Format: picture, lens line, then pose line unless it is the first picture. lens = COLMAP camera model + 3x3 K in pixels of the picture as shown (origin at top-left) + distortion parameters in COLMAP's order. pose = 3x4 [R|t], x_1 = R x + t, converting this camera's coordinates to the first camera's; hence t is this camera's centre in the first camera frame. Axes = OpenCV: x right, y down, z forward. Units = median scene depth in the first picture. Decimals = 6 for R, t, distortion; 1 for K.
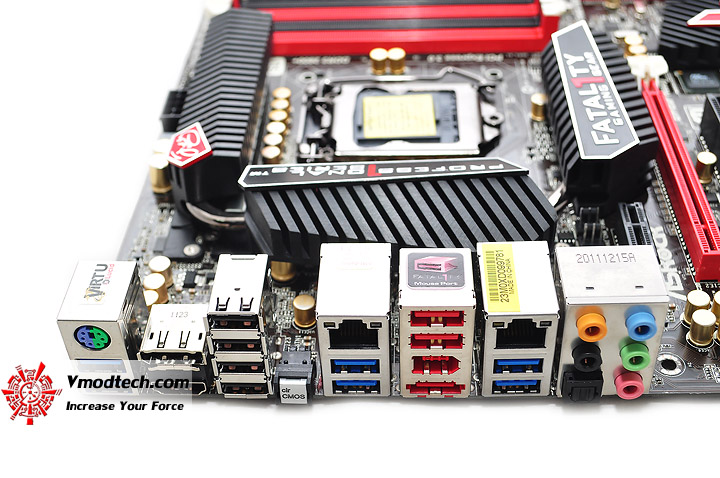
lens RADIAL K [[956.8, 0, 360.0], [0, 956.8, 239.0], [0, 0, 1]] dist [-0.021175, 0.013785]
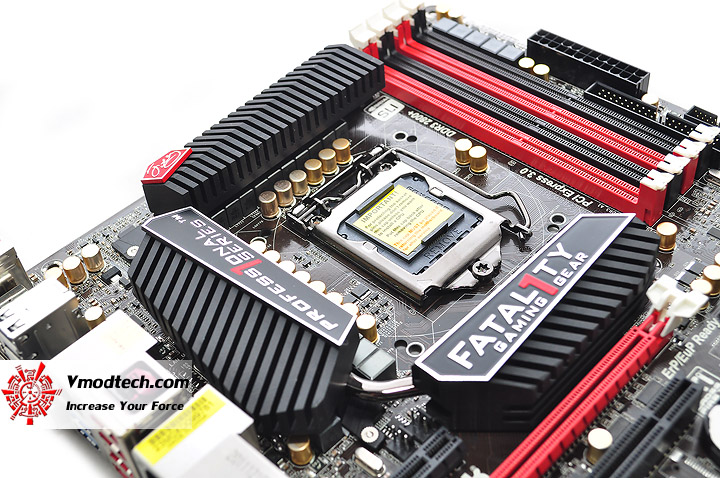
lens RADIAL K [[956.8, 0, 360.0], [0, 956.8, 239.0], [0, 0, 1]] dist [-0.021175, 0.013785]
pose [[0.737117, 0.456290, -0.498456, 0.567964], [-0.390255, 0.889614, 0.237250, -0.367956], [0.551688, 0.019644, 0.833819, 0.206994]]
